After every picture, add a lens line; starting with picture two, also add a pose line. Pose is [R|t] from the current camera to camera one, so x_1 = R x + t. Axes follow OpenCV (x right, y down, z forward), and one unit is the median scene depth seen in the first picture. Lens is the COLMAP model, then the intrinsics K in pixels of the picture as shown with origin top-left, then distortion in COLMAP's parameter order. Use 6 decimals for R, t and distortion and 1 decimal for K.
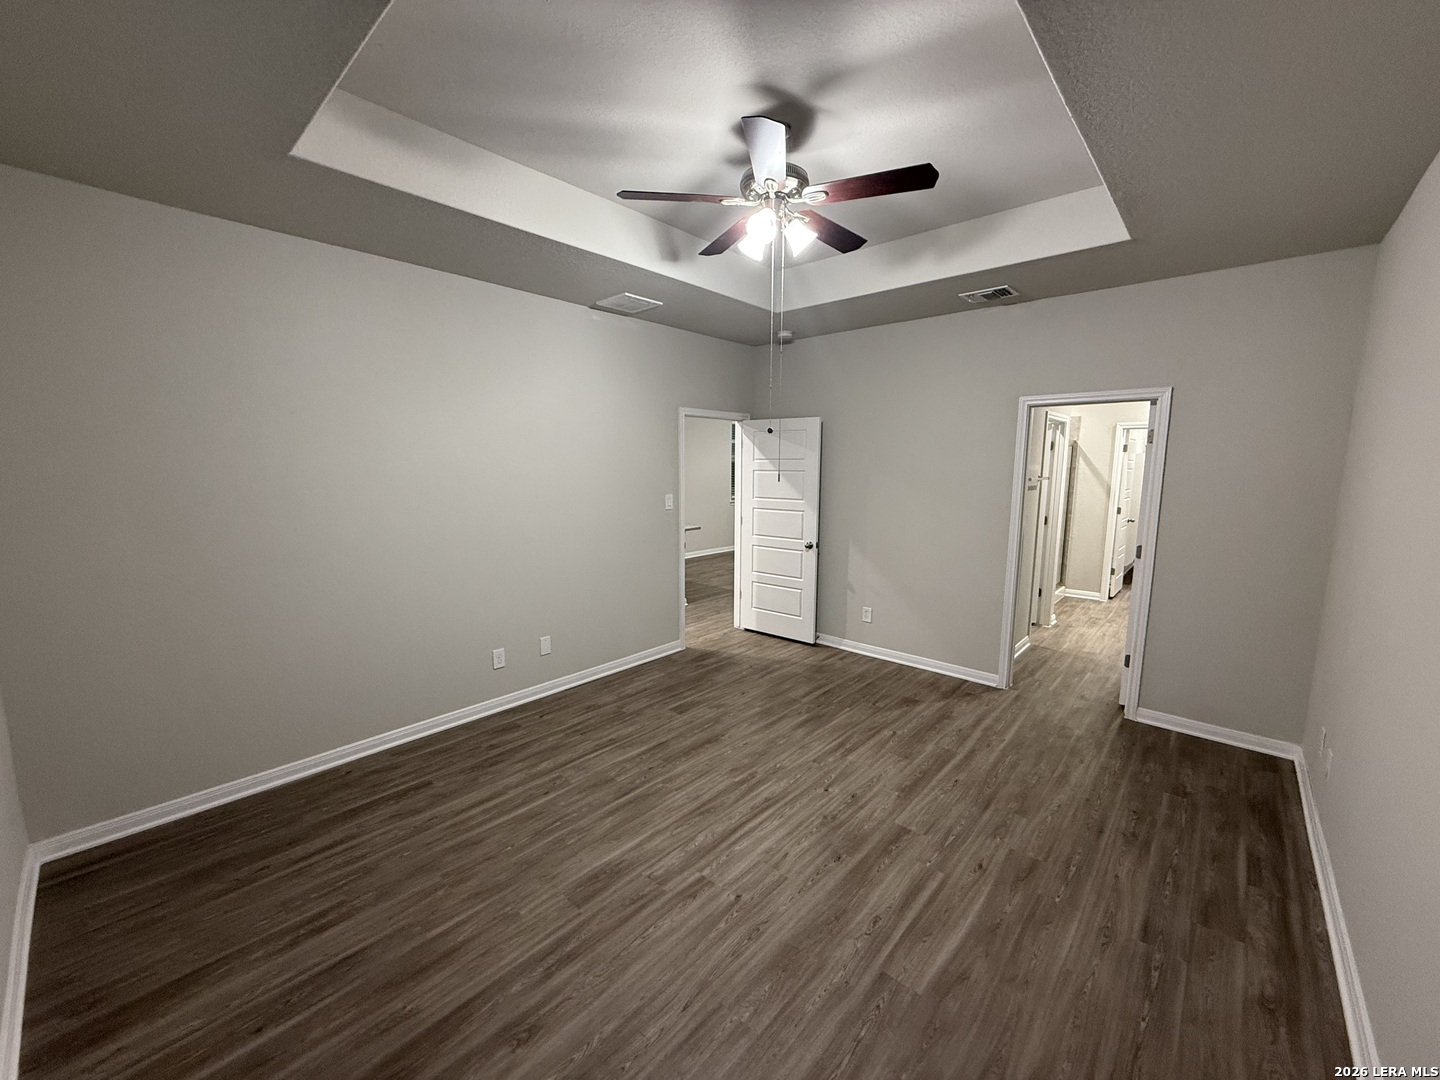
lens RADIAL K [[573.2, 0, 723.9], [0, 573.2, 535.4], [0, 0, 1]] dist [0.007136, -0.000490]
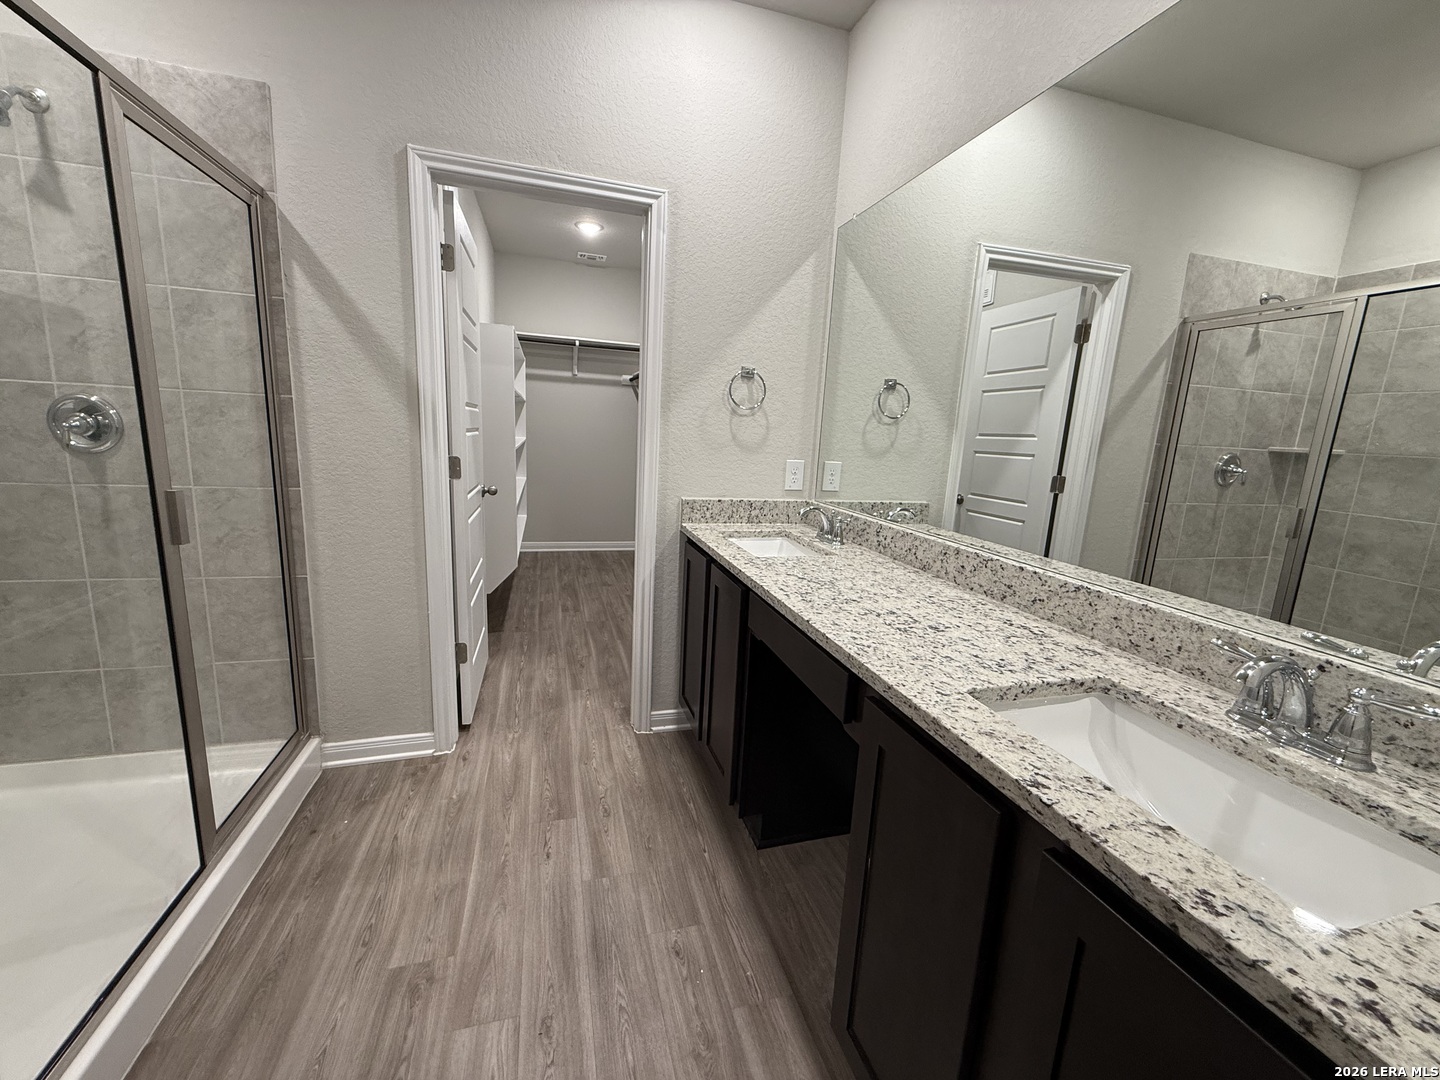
lens RADIAL K [[573.2, 0, 719.1], [0, 573.2, 540.0], [0, 0, 1]] dist [0.007136, -0.000490]
pose [[0.522793, -0.140468, 0.840807, 0.492386], [0.065919, 0.990039, 0.124412, -0.033279], [-0.849907, -0.009616, 0.526845, 0.710674]]
